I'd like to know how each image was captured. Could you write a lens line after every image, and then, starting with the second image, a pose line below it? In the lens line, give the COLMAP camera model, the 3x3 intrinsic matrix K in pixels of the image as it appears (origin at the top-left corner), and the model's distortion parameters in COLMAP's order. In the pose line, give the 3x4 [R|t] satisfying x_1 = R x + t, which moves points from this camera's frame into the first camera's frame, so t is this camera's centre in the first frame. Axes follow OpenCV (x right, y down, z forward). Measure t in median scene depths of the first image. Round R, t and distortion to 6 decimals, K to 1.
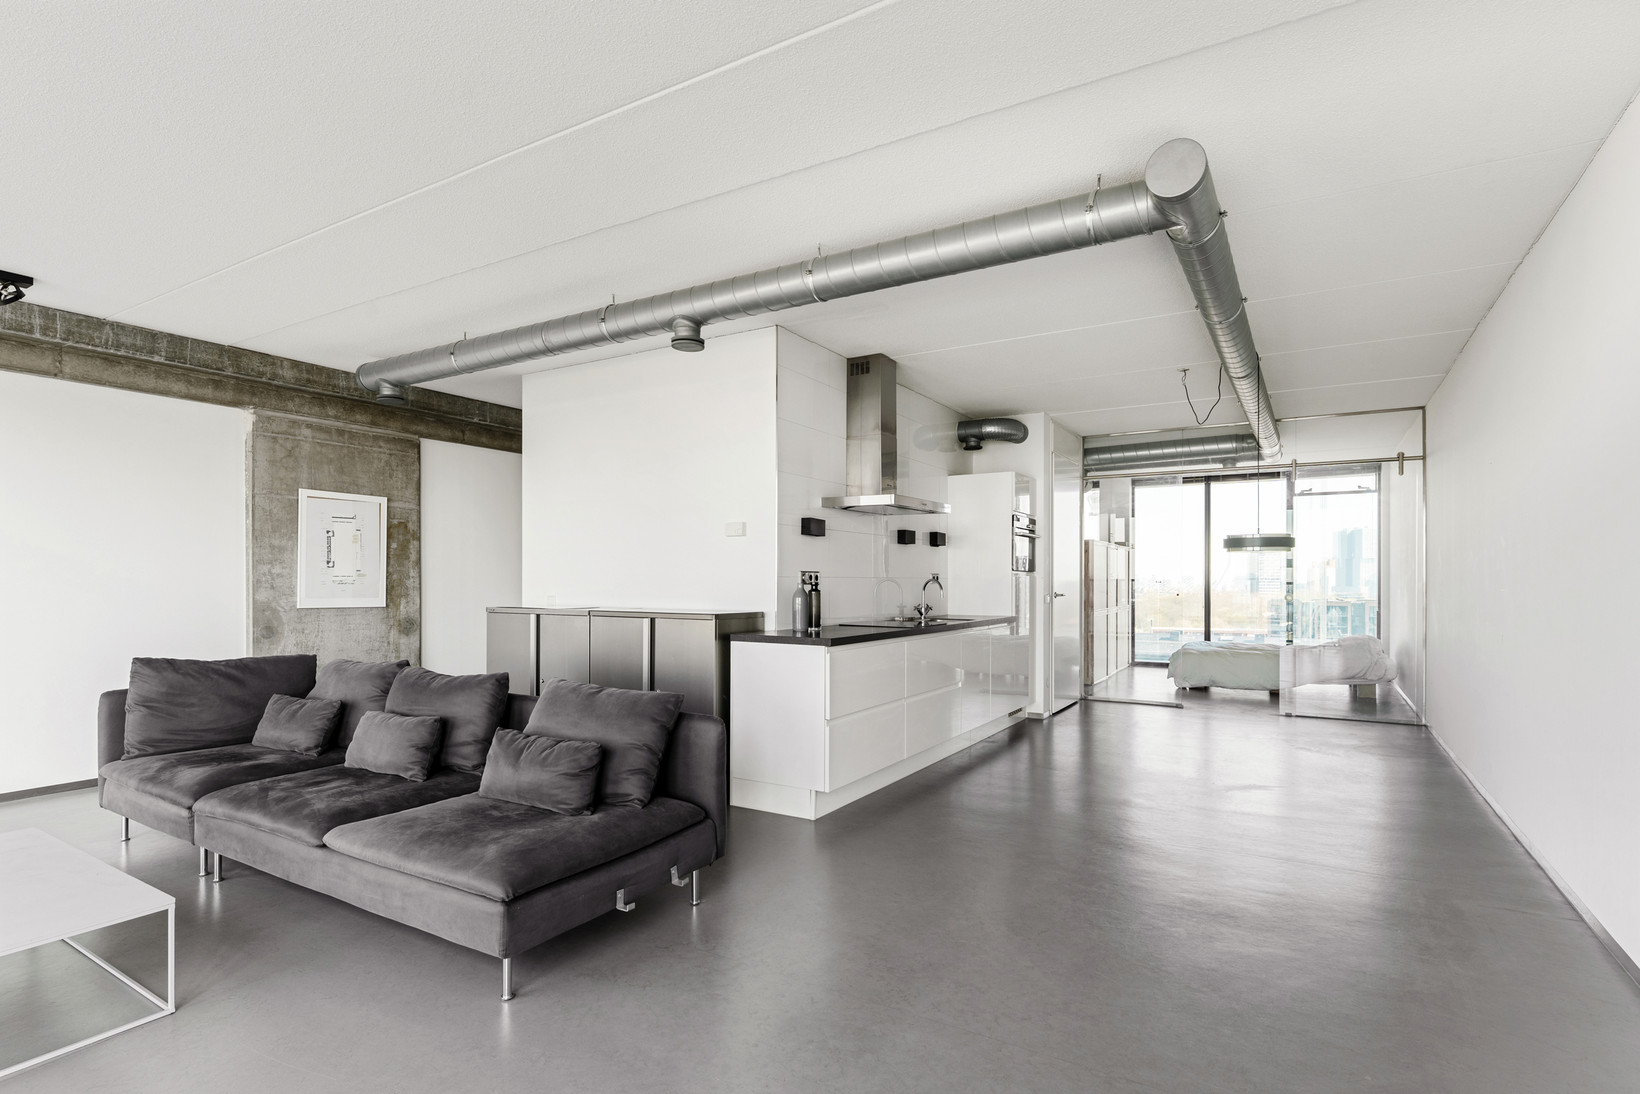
lens RADIAL K [[810.0, 0, 818.5], [0, 810.0, 580.2], [0, 0, 1]] dist [0.001670, -0.000195]
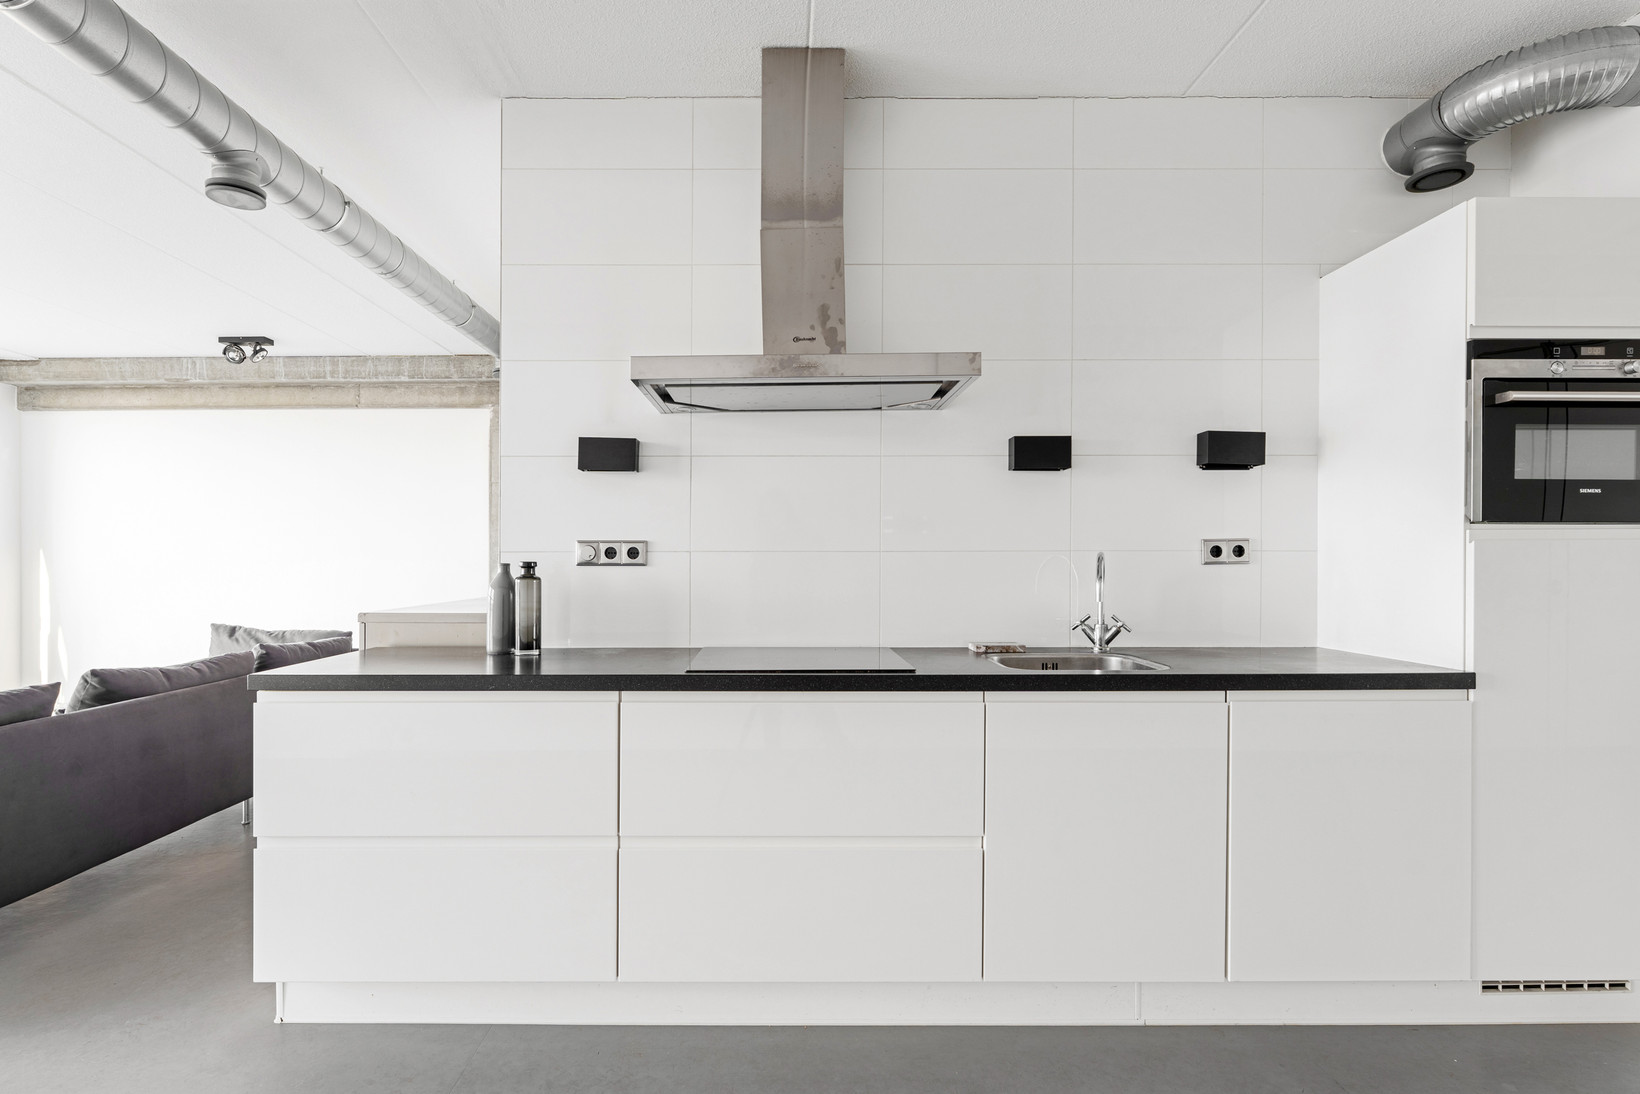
lens RADIAL K [[791.6, 0, 817.1], [0, 791.6, 555.3], [0, 0, 1]] dist [-0.001077, -0.000097]
pose [[0.519133, -0.005684, -0.854675, 0.340316], [0.002761, 0.999984, -0.004974, 0.000989], [0.854689, 0.000222, 0.519140, 0.587040]]
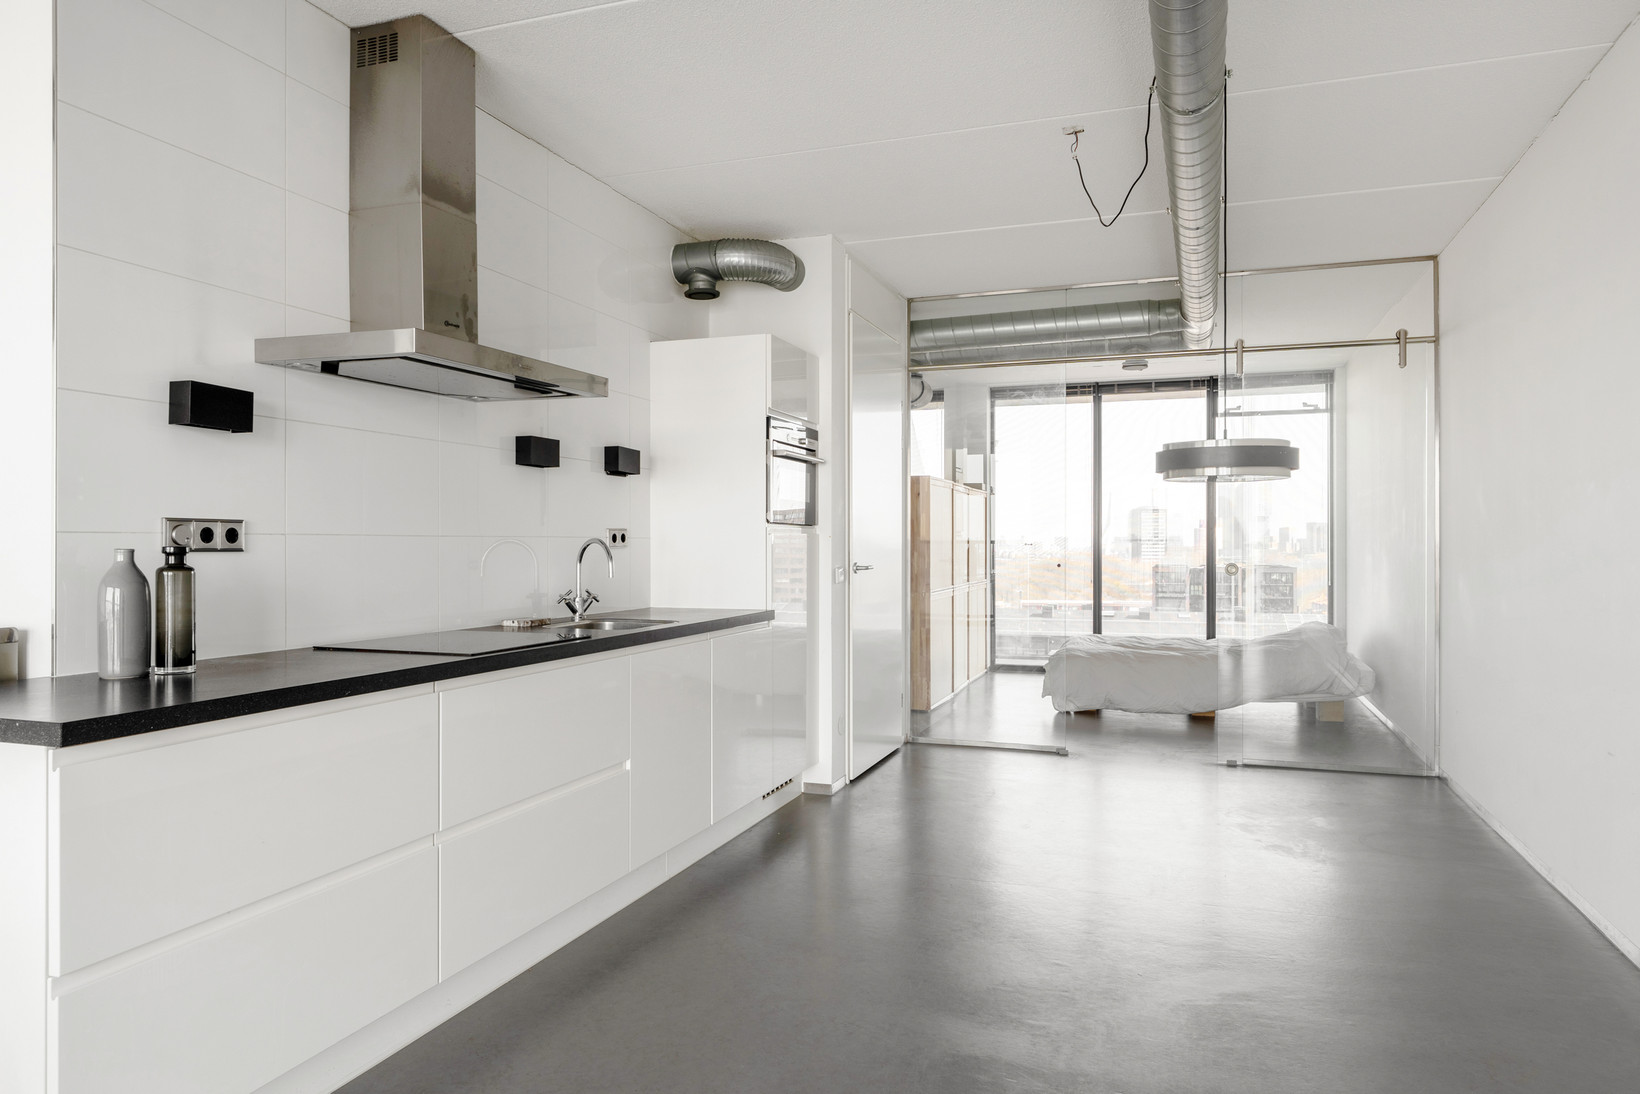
lens RADIAL K [[1060.9, 0, 820.0], [0, 1060.9, 547.0], [0, 0, 1]] dist [-0.000903, 0.000729]
pose [[0.979377, -0.003096, 0.202017, 0.123864], [0.002396, 0.999990, 0.003713, 0.001140], [-0.202027, -0.003152, 0.979375, 0.295941]]
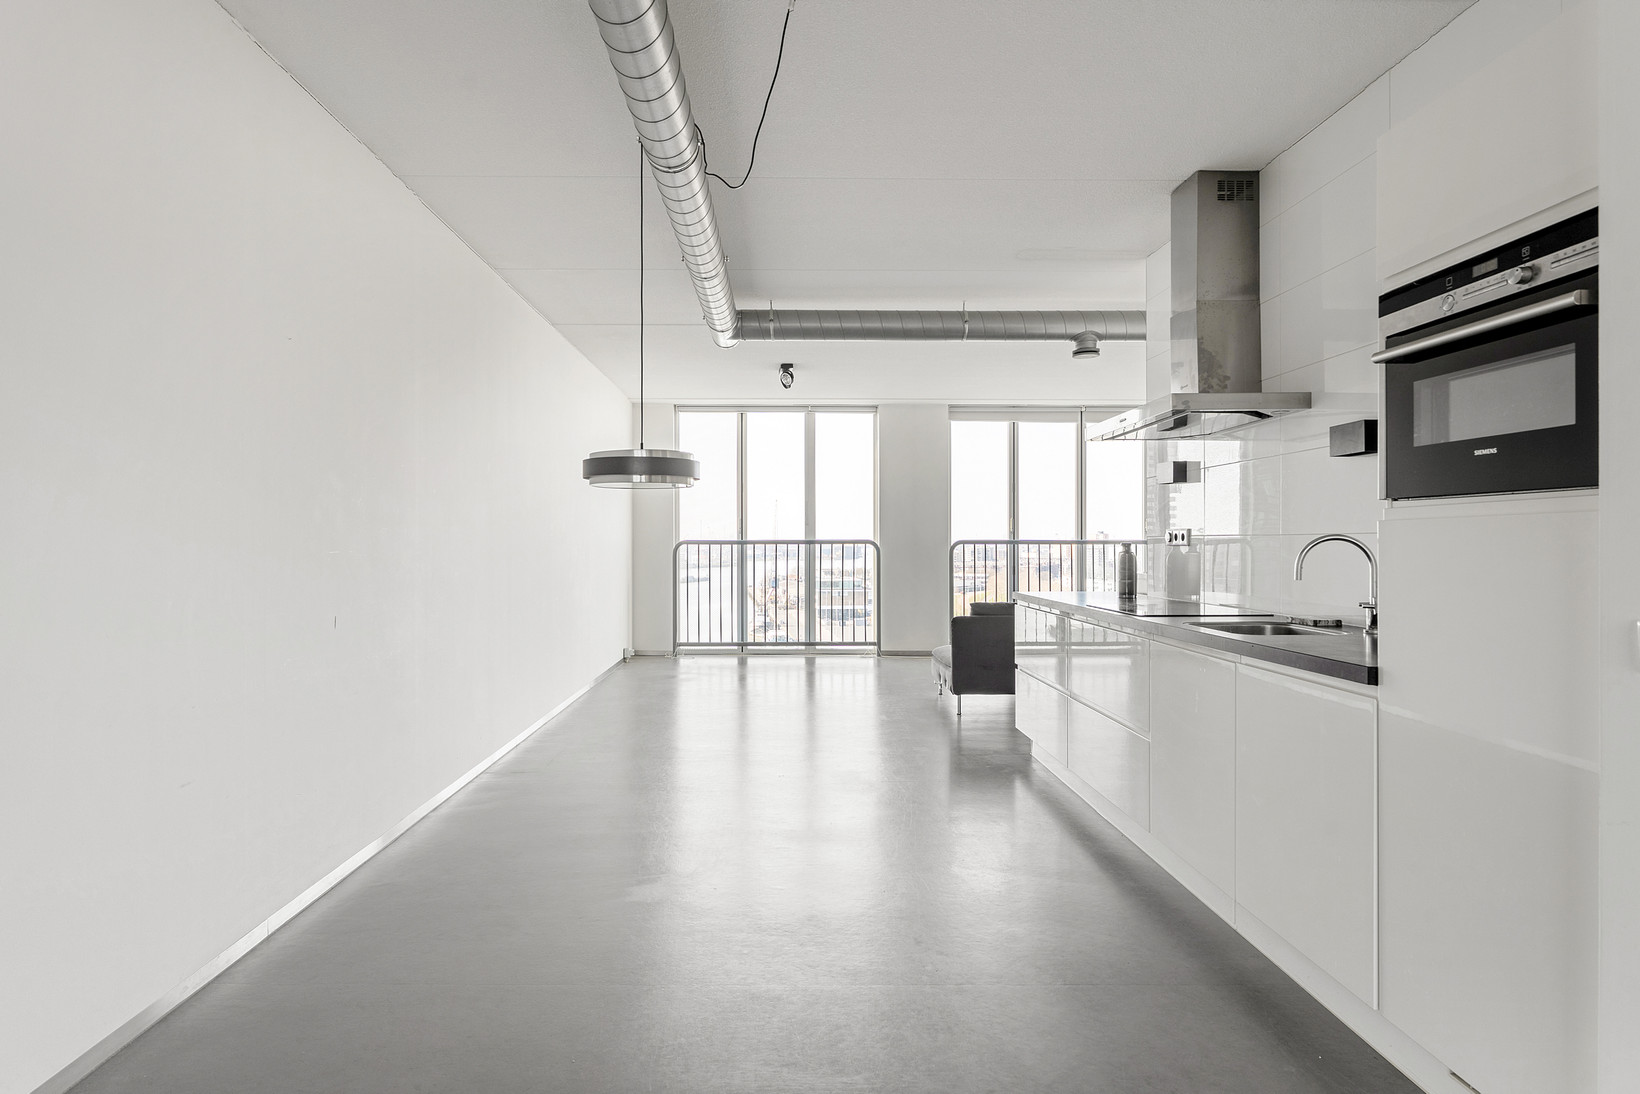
lens RADIAL K [[856.4, 0, 820.0], [0, 856.4, 547.0], [0, 0, 1]] dist [-0.000082, -0.000035]
pose [[-0.831376, 0.003399, -0.555701, 0.515117], [-0.000071, 0.999981, 0.006223, 0.001733], [0.555711, 0.005213, -0.831359, 1.043807]]
